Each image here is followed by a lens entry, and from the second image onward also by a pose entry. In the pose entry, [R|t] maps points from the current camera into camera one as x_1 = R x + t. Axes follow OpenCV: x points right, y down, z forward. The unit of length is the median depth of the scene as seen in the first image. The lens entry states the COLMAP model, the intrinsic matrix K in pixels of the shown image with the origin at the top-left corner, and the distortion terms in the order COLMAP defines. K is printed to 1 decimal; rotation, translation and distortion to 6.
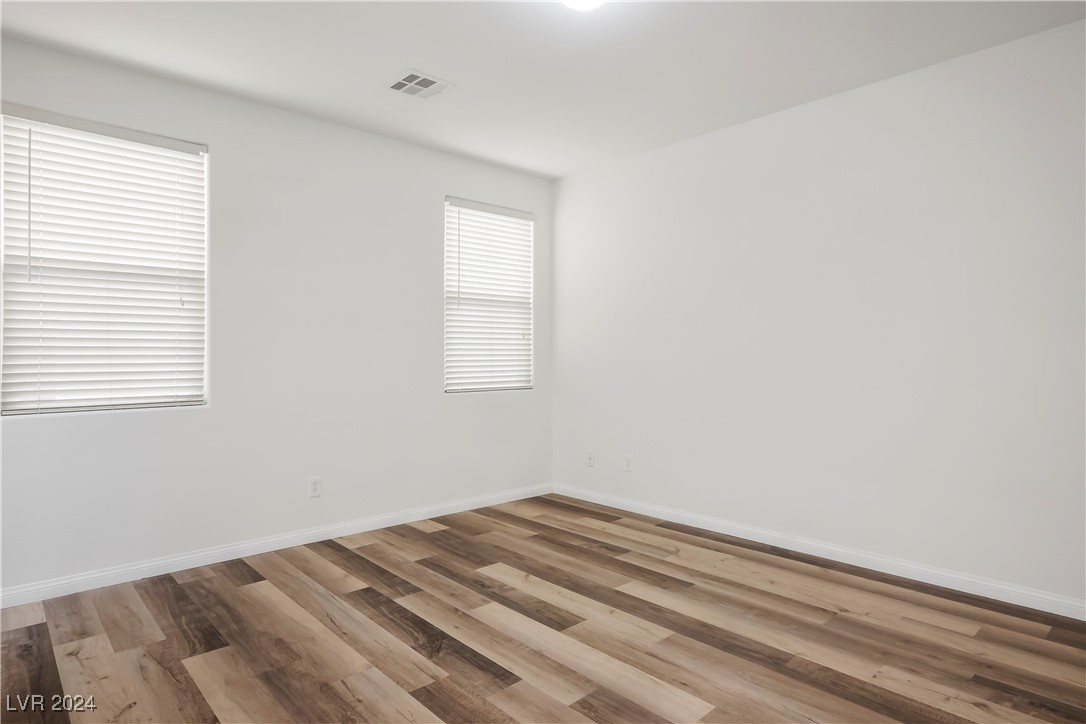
lens RADIAL K [[603.0, 0, 544.8], [0, 603.0, 348.2], [0, 0, 1]] dist [0.000164, 0.000072]
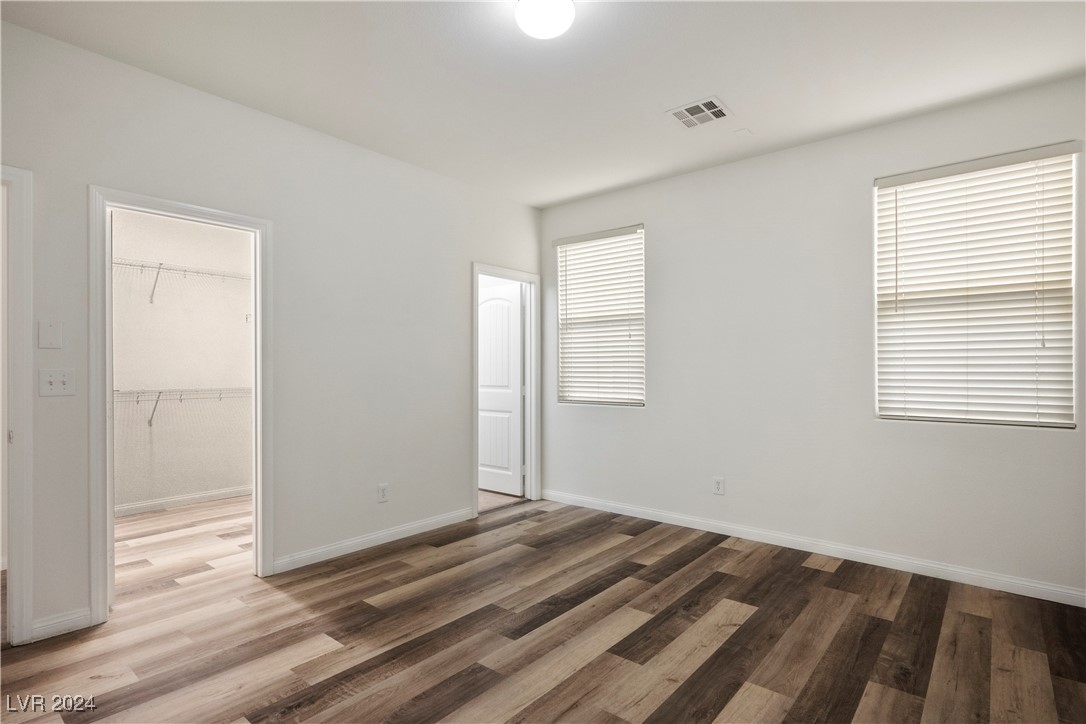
lens RADIAL K [[548.5, 0, 545.2], [0, 548.5, 351.7], [0, 0, 1]] dist [0.001133, 0.000685]
pose [[0.127727, -0.035784, -0.991164, 0.743275], [0.009033, 0.999349, -0.034915, 0.009556], [0.991768, -0.004494, 0.127968, 0.639028]]
